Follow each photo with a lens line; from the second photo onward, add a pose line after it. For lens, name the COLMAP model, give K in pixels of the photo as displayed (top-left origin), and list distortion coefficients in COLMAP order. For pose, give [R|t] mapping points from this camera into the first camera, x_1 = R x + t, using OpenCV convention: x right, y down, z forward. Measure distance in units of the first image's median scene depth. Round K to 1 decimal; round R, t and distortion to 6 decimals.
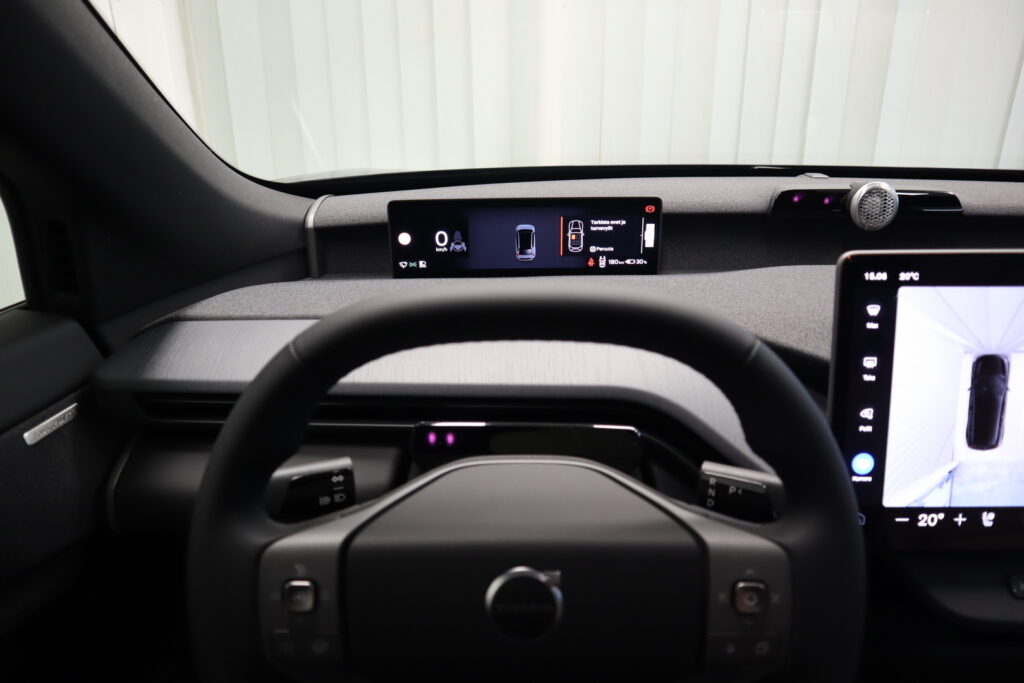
lens RADIAL K [[711.1, 0, 514.7], [0, 711.1, 335.2], [0, 0, 1]] dist [-0.124339, 0.074380]
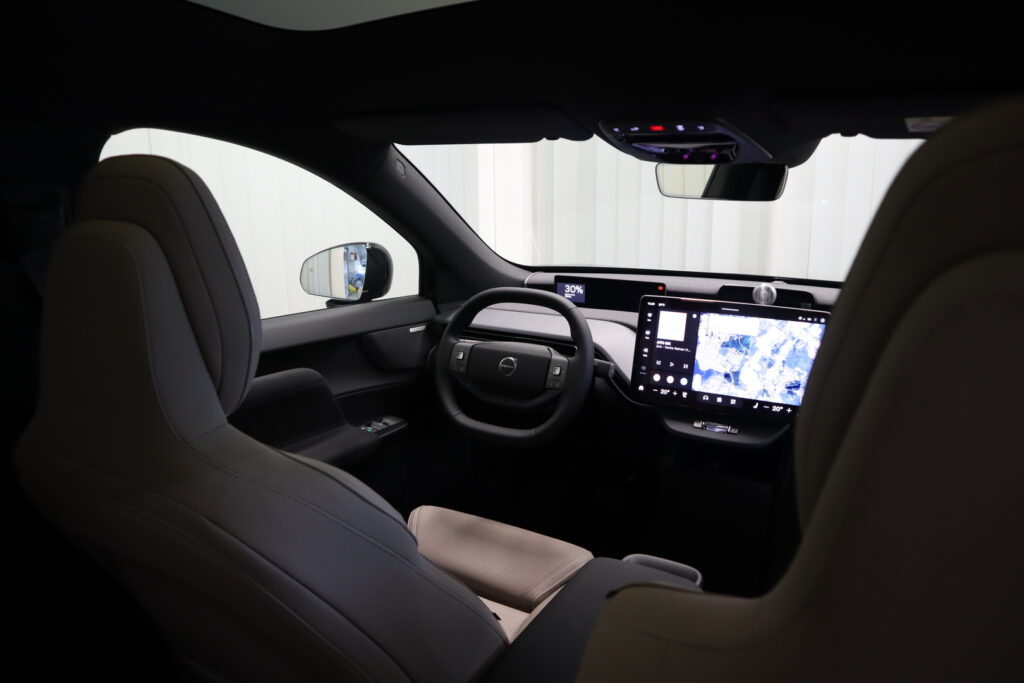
lens RADIAL K [[711.1, 0, 512.8], [0, 711.1, 344.6], [0, 0, 1]] dist [-0.124339, 0.074380]
pose [[0.872168, 0.123015, -0.473487, 1.206980], [-0.183268, 0.979545, -0.083088, 0.371768], [0.453581, 0.159242, 0.876873, -1.589952]]
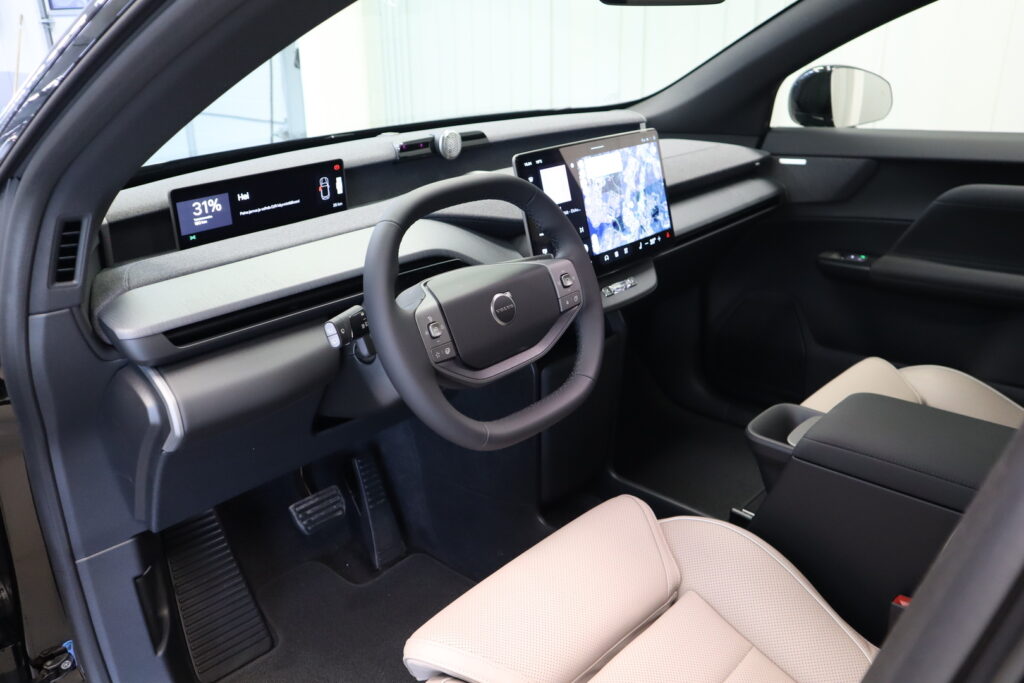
lens RADIAL K [[818.6, 0, 516.0], [0, 818.6, 343.3], [0, 0, 1]] dist [-0.059080, -0.001499]
pose [[0.668717, -0.284789, 0.686814, -1.170227], [0.289180, 0.950627, 0.112620, 0.123844], [-0.684977, 0.123302, 0.718056, -0.615612]]
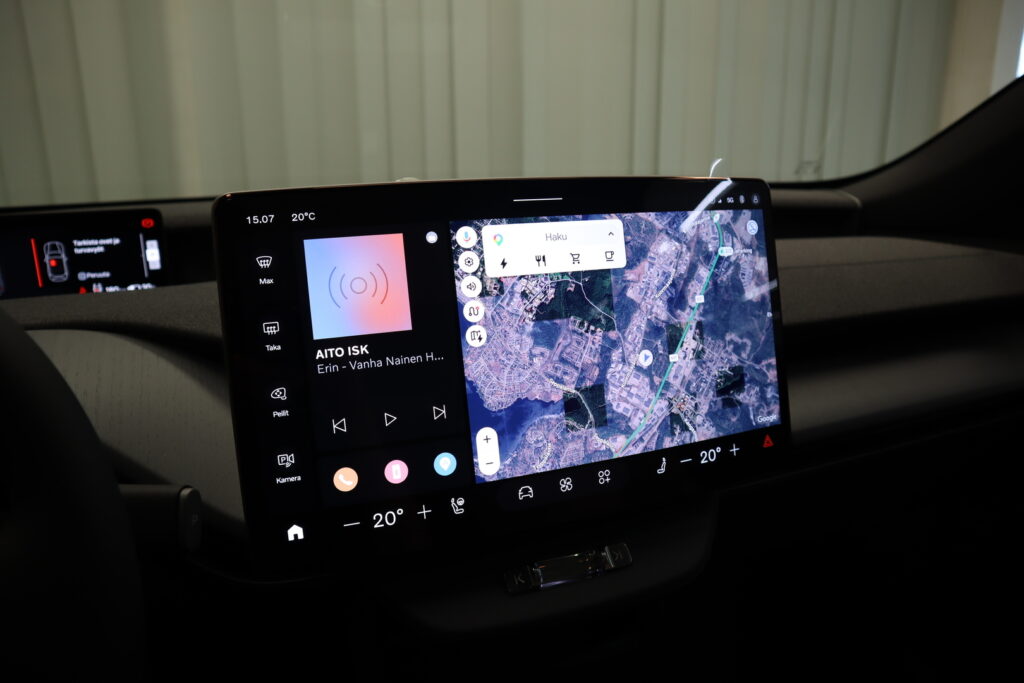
lens RADIAL K [[711.1, 0, 513.4], [0, 711.1, 339.8], [0, 0, 1]] dist [-0.124339, 0.074380]
pose [[0.925953, -0.097199, 0.364916, 0.396423], [0.140118, 0.985760, -0.092974, 0.137619], [-0.350683, 0.137221, 0.926386, 0.135331]]
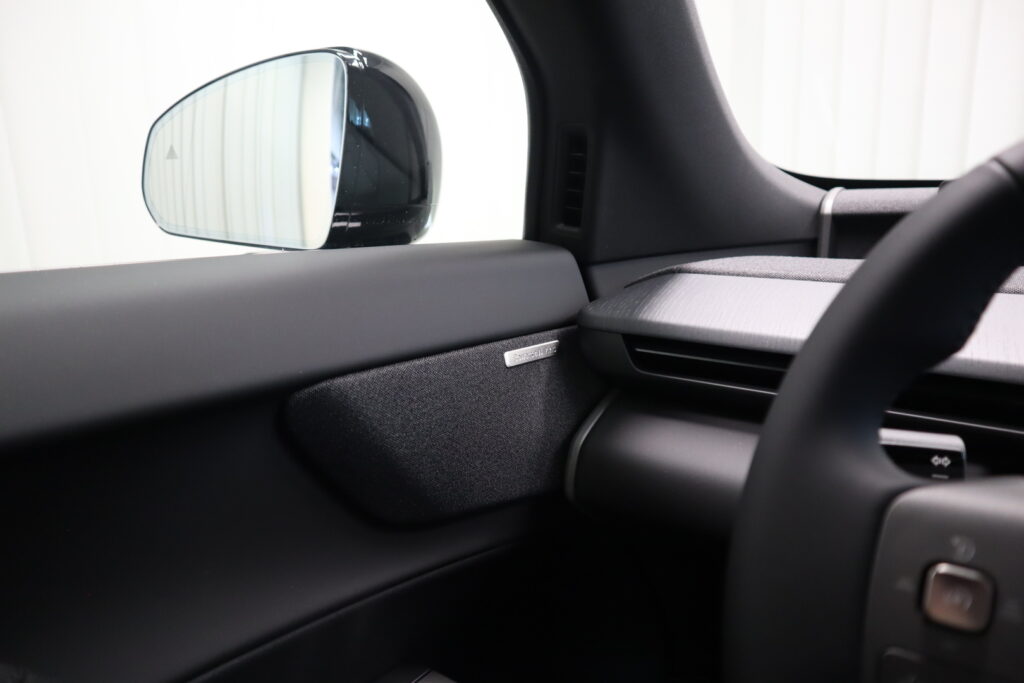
lens RADIAL K [[711.1, 0, 511.7], [0, 711.1, 337.3], [0, 0, 1]] dist [-0.124339, 0.074380]
pose [[0.832997, 0.120402, -0.540018, -0.205106], [-0.190813, 0.978670, -0.076132, 0.173725], [0.519332, 0.166461, 0.838203, 0.215965]]
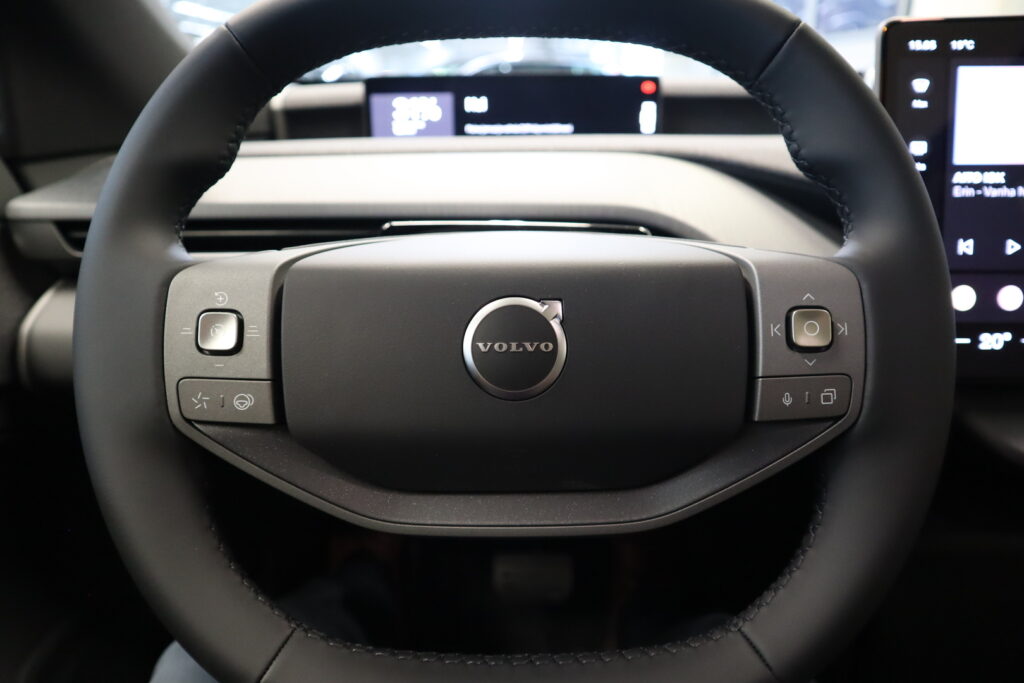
lens RADIAL K [[711.1, 0, 511.8], [0, 711.1, 341.1], [0, 0, 1]] dist [-0.124339, 0.074380]
pose [[0.999879, 0.000232, 0.015531, -0.001017], [0.000257, 0.999504, -0.031505, 0.252542], [-0.015531, 0.031505, 0.999383, 0.143342]]
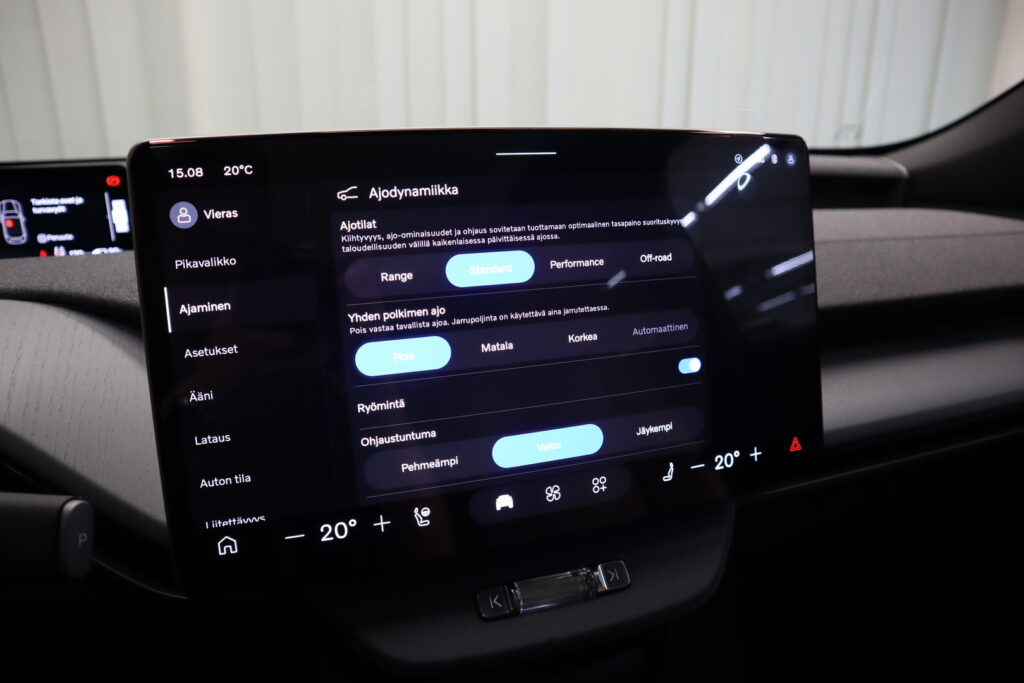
lens RADIAL K [[711.1, 0, 514.7], [0, 711.1, 342.1], [0, 0, 1]] dist [-0.124339, 0.074380]
pose [[0.940206, -0.094142, 0.327337, 0.480321], [0.116923, 0.991852, -0.050578, 0.119956], [-0.319909, 0.085827, 0.943553, 0.232626]]
